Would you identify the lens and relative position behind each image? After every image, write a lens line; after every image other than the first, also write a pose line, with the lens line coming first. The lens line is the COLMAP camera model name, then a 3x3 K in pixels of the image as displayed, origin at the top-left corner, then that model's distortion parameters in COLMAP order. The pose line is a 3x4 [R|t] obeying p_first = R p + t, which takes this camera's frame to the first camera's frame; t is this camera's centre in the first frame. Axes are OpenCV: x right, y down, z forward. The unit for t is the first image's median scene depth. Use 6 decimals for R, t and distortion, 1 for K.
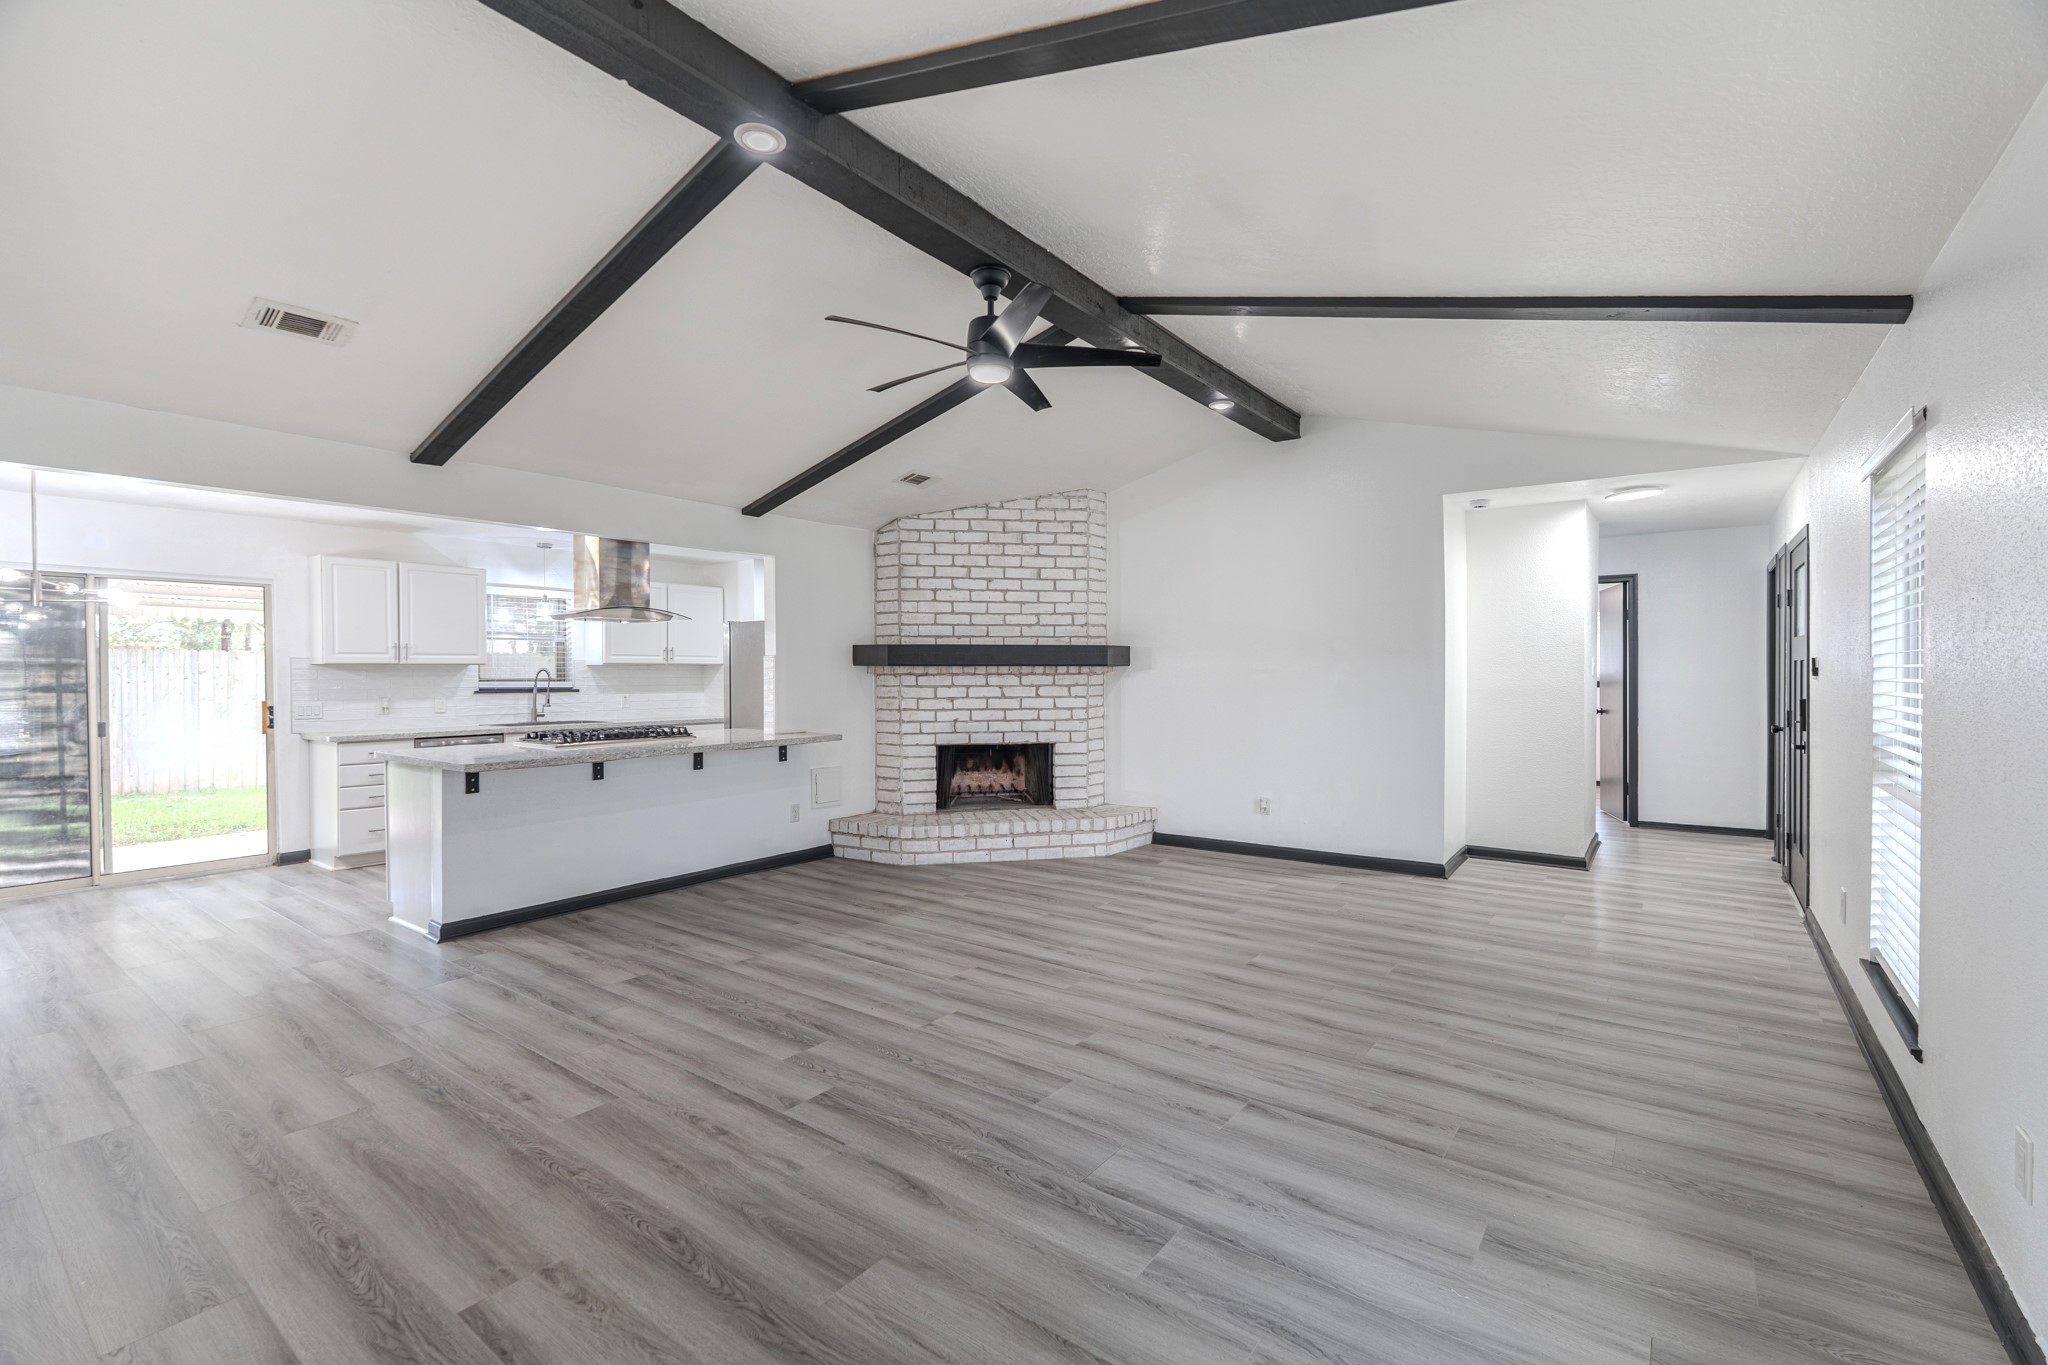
lens RADIAL K [[895.7, 0, 1018.4], [0, 895.7, 681.5], [0, 0, 1]] dist [-0.003157, -0.000580]
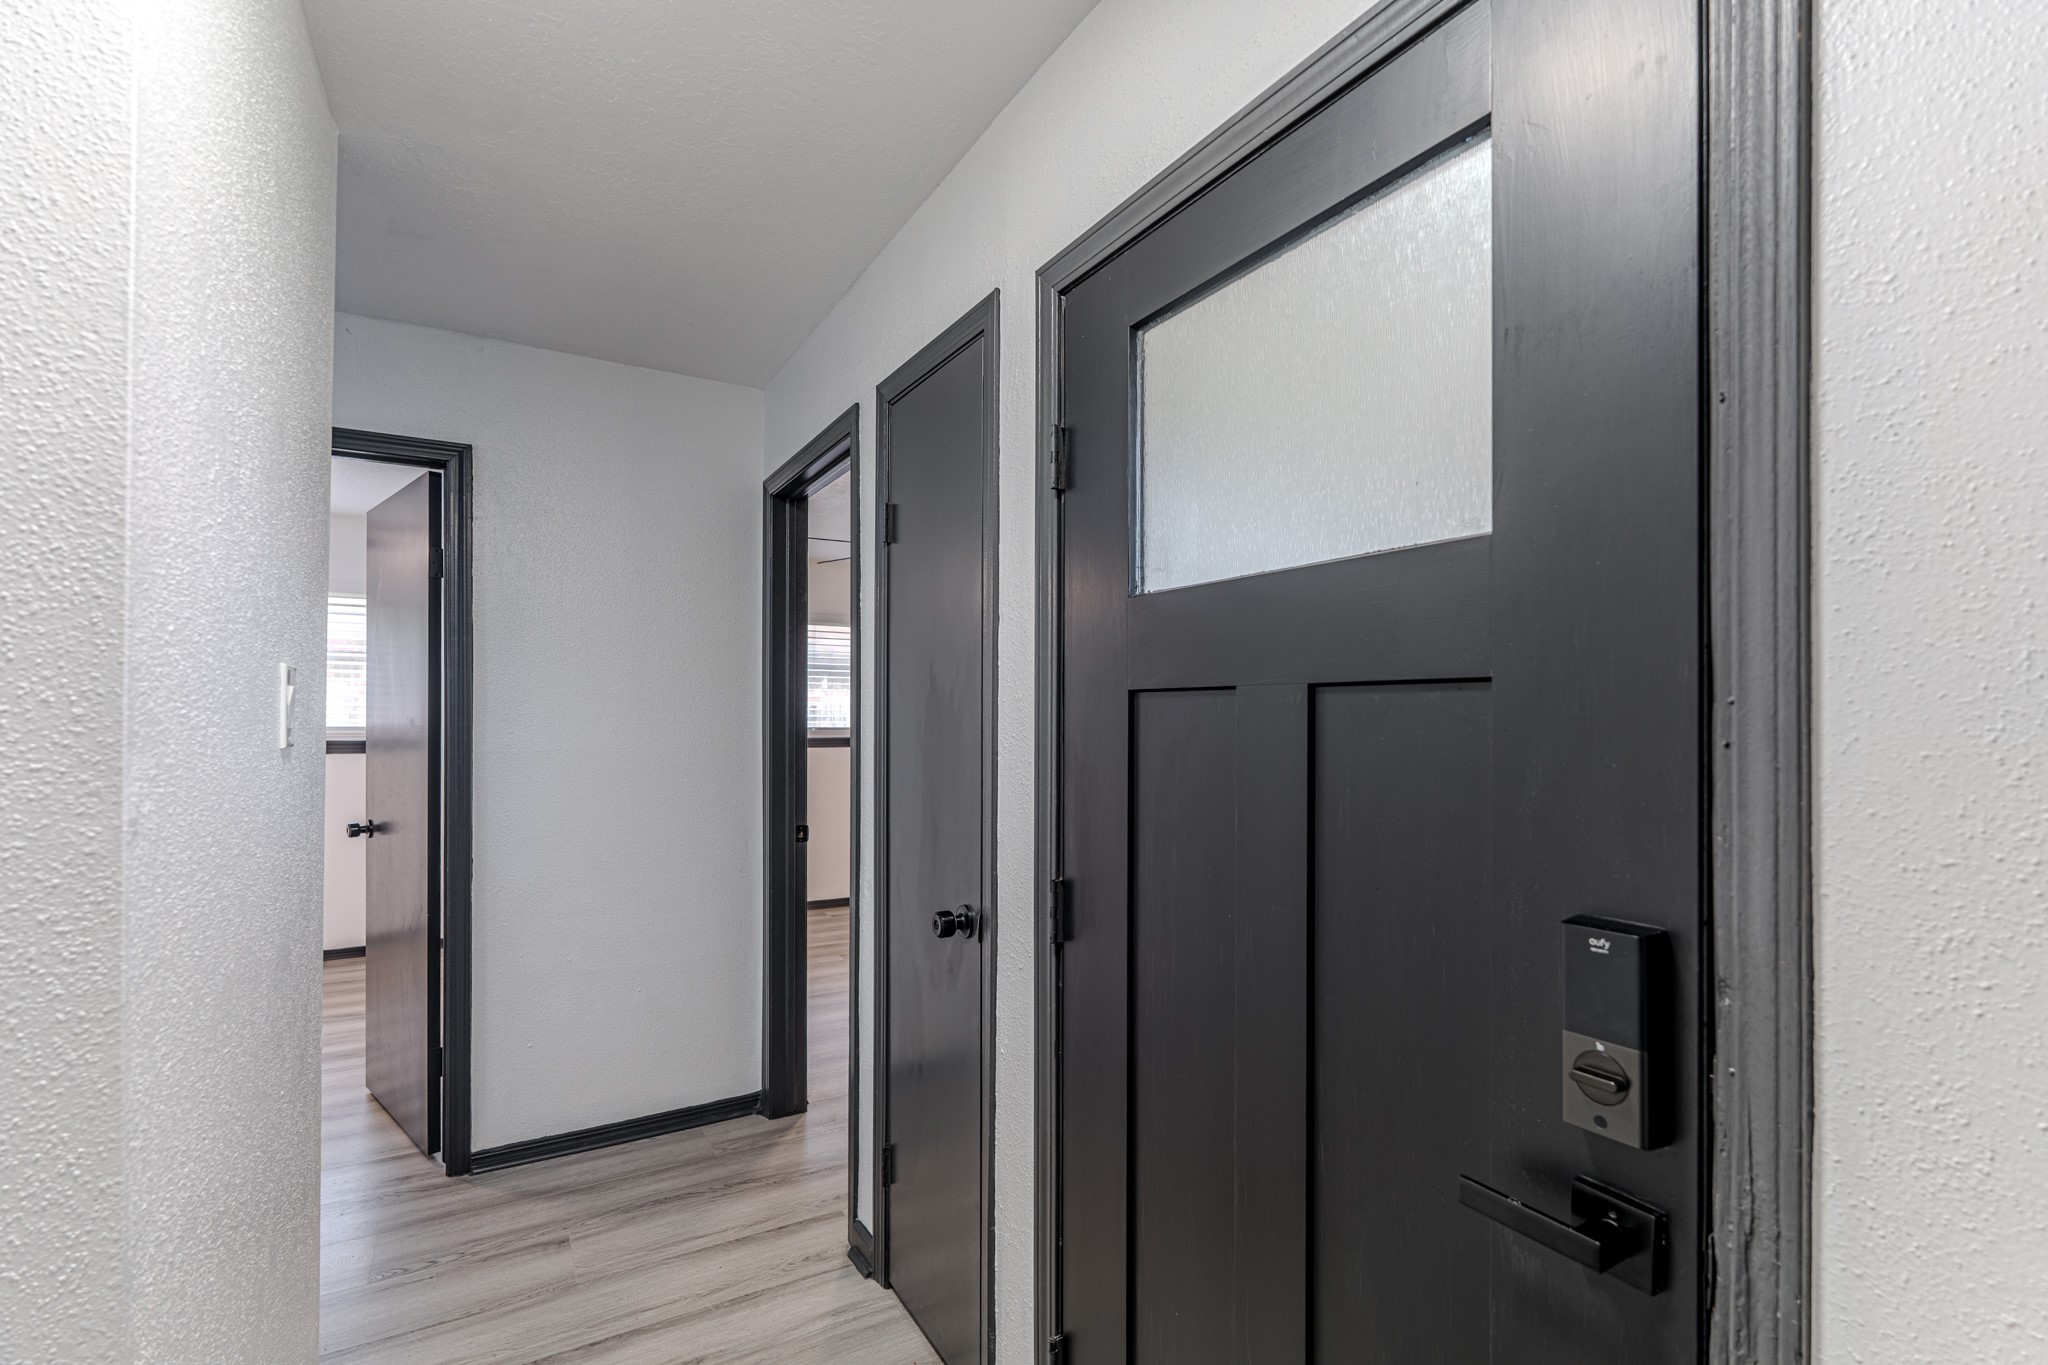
lens RADIAL K [[915.6, 0, 1021.2], [0, 915.6, 682.7], [0, 0, 1]] dist [-0.002458, 0.000668]
pose [[0.379629, 0.026394, 0.924762, 0.478458], [0.005119, 0.999518, -0.030629, -0.014529], [-0.925125, 0.016362, 0.379311, 0.719787]]
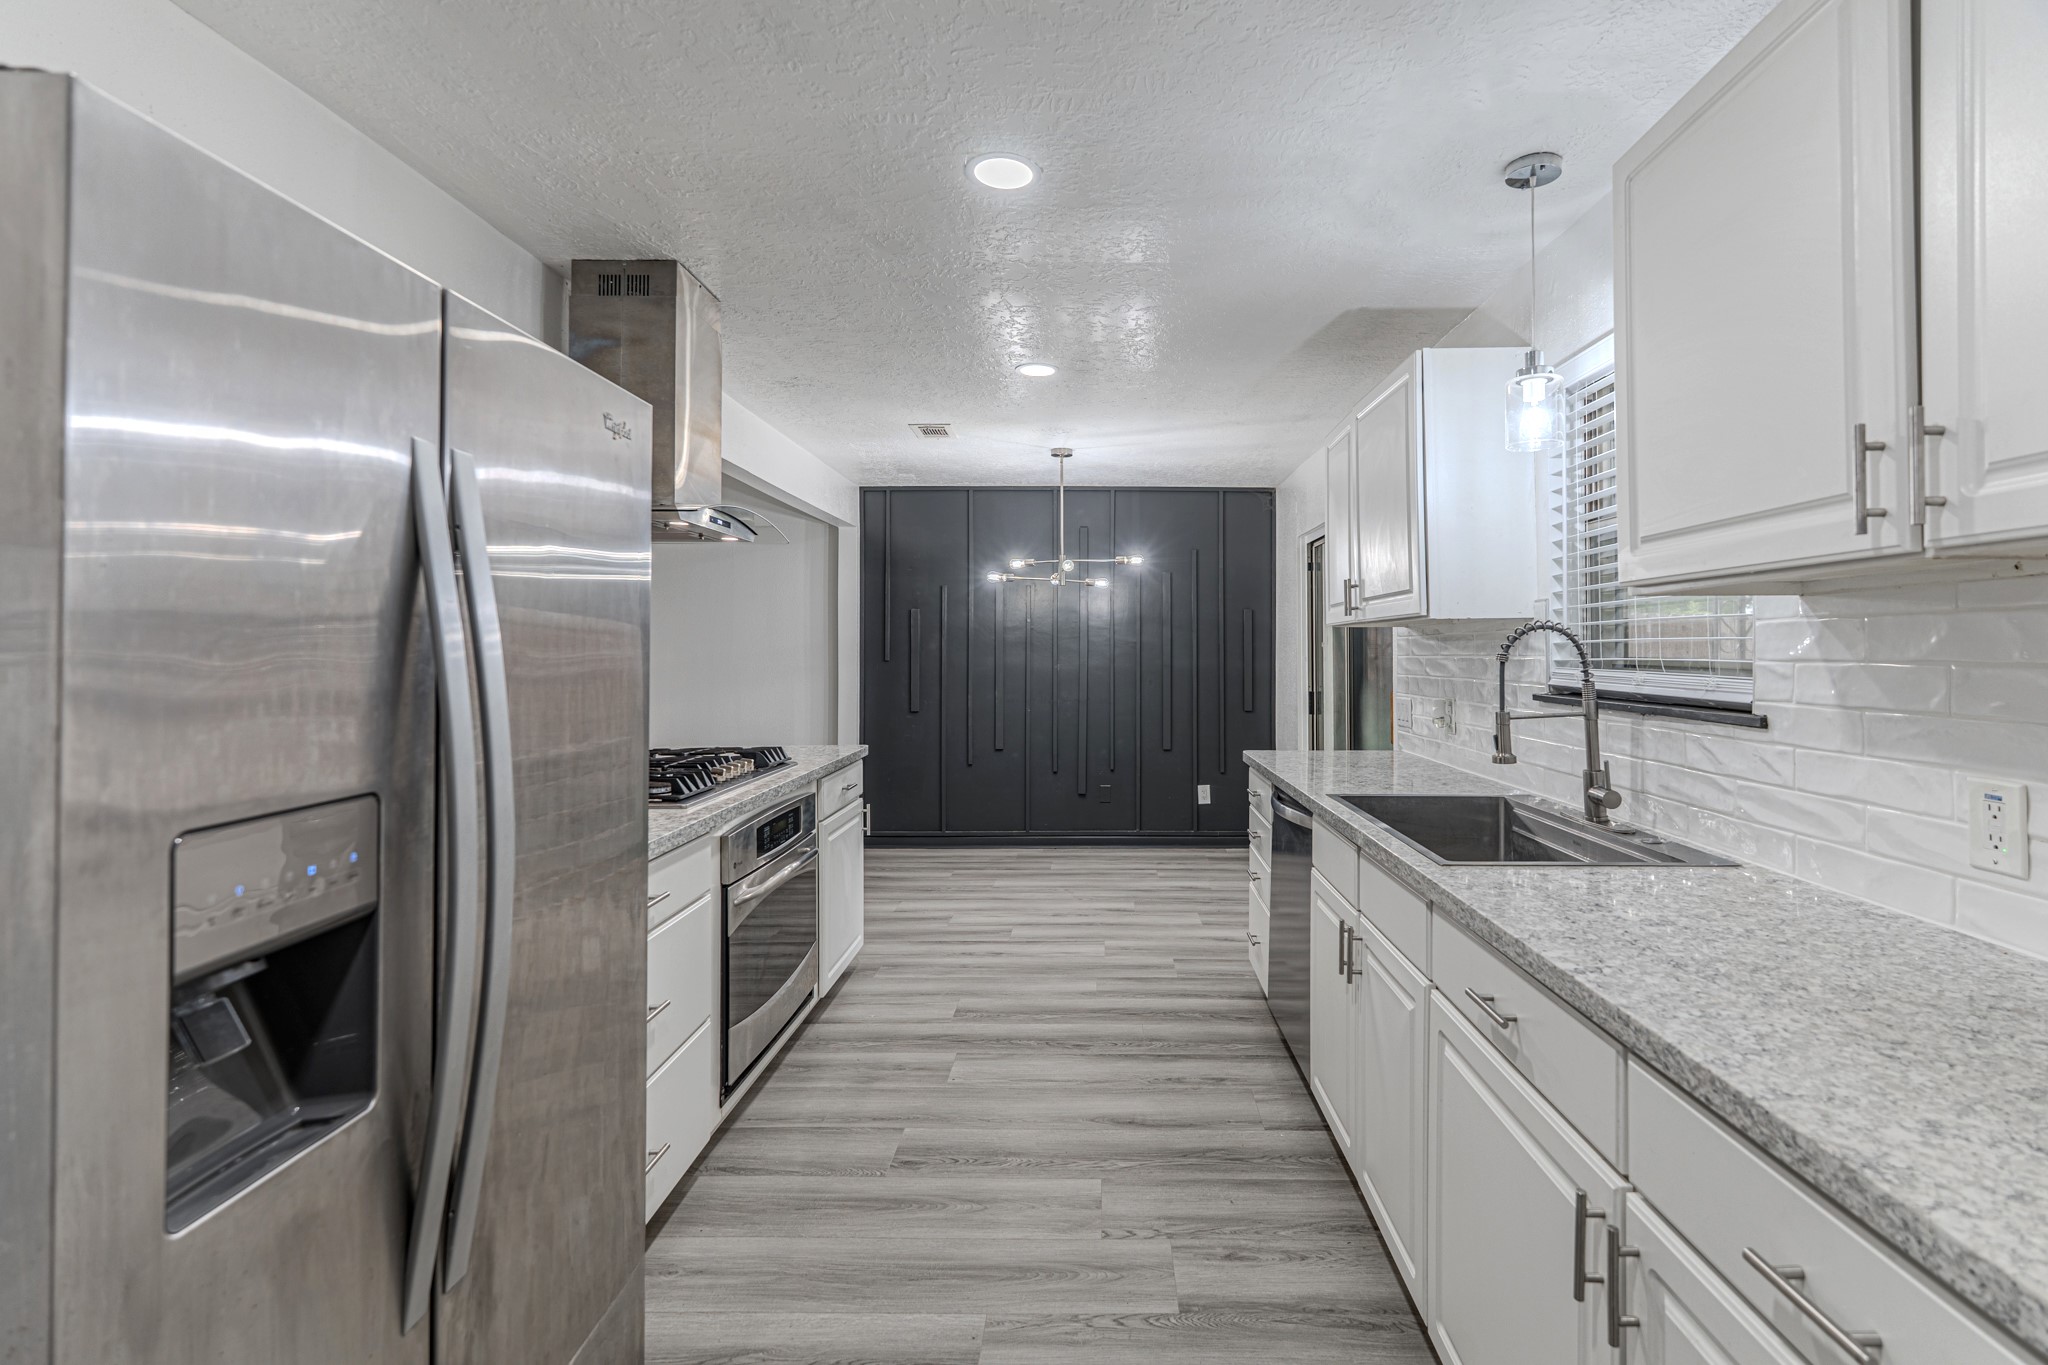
lens RADIAL K [[934.6, 0, 1094.6], [0, 934.6, 639.0], [0, 0, 1]] dist [-0.000337, 0.000012]
pose [[-0.798481, -0.005225, -0.601997, -0.282004], [-0.005504, 0.999984, -0.001379, -0.009117], [0.601995, 0.002212, -0.798497, 1.266755]]
